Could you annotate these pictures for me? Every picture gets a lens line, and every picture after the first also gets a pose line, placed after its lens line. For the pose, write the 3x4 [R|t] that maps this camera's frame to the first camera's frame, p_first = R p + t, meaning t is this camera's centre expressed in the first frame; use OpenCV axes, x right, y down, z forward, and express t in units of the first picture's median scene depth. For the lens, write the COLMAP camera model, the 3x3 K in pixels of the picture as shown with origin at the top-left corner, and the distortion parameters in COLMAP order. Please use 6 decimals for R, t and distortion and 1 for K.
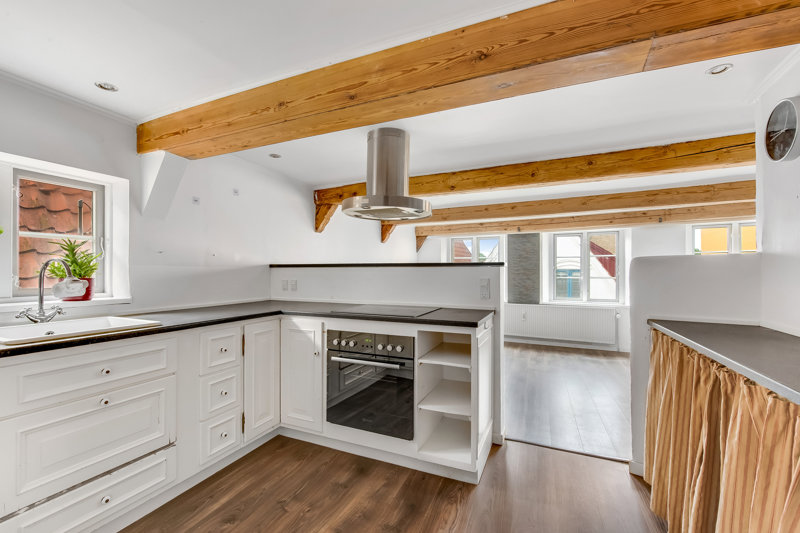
lens RADIAL K [[343.7, 0, 400.0], [0, 343.7, 266.5], [0, 0, 1]] dist [-0.000522, -0.000744]
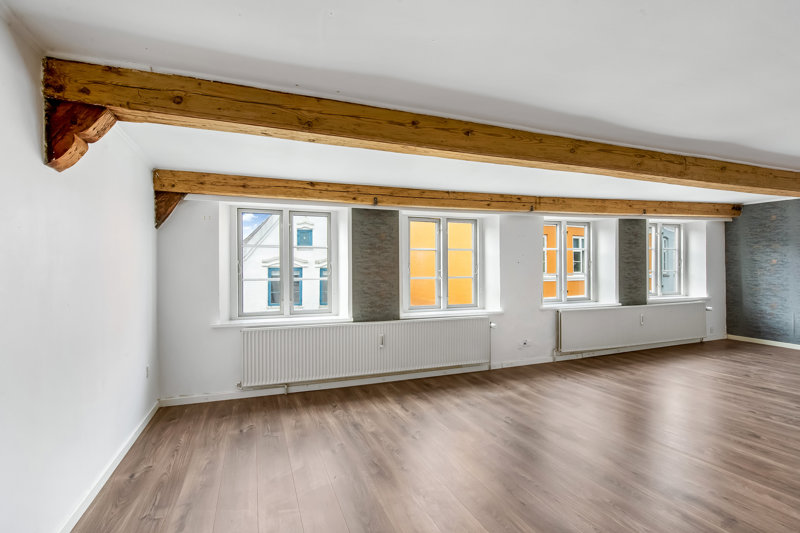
lens RADIAL K [[322.1, 0, 399.4], [0, 322.1, 270.2], [0, 0, 1]] dist [-0.002759, -0.000644]
pose [[0.690023, -0.006179, 0.723761, -0.112873], [-0.002166, 0.999941, 0.010602, 0.024226], [-0.723784, -0.008883, 0.689970, 1.572869]]
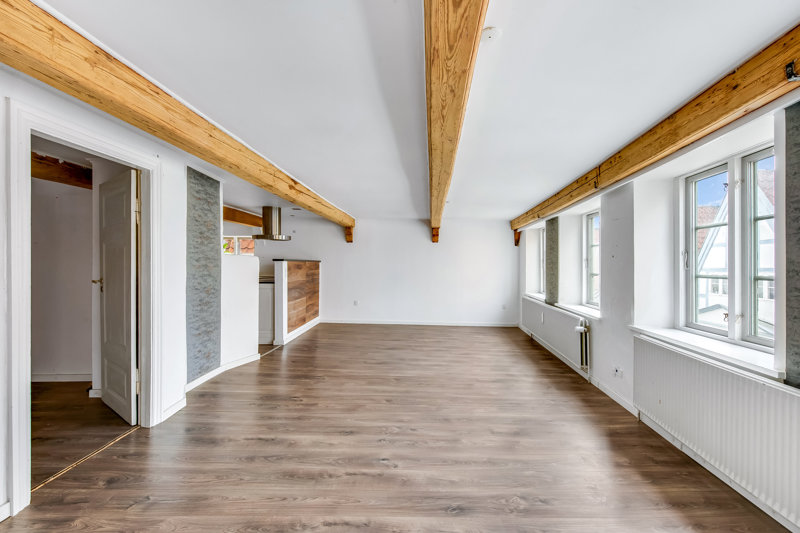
lens RADIAL K [[355.4, 0, 404.3], [0, 355.4, 265.6], [0, 0, 1]] dist [0.001173, 0.000259]
pose [[0.397799, 0.001761, -0.917471, 2.816766], [0.005962, 0.999972, 0.004505, 0.024132], [0.917453, -0.007262, 0.397777, 0.933280]]
